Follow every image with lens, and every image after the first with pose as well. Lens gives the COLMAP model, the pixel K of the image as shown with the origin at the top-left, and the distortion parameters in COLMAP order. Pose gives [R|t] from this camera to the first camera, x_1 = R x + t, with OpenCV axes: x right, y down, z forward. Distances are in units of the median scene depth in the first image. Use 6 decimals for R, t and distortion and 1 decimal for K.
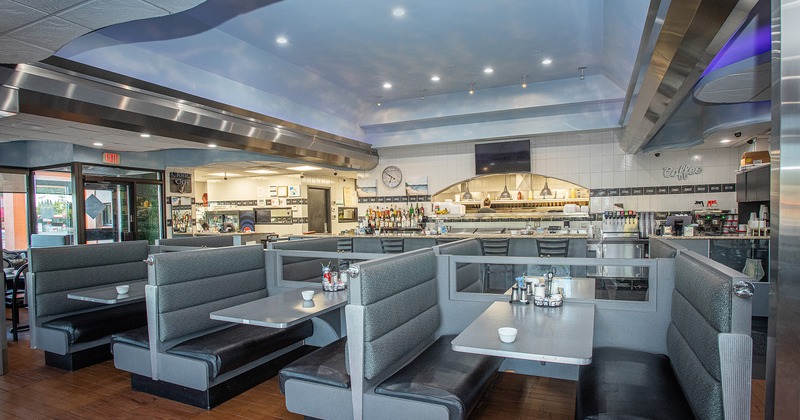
lens RADIAL K [[395.9, 0, 396.8], [0, 395.9, 212.7], [0, 0, 1]] dist [-0.047332, 0.003450]
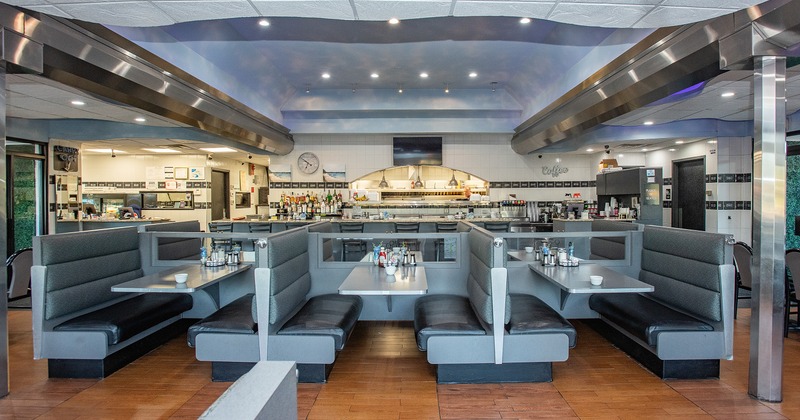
lens RADIAL K [[395.9, 0, 400.2], [0, 395.9, 197.3], [0, 0, 1]] dist [-0.047332, 0.003450]
pose [[0.923990, 0.016051, 0.382081, -0.207222], [-0.014031, 0.999869, -0.008072, 0.001490], [-0.382160, 0.002098, 0.924094, -0.022642]]
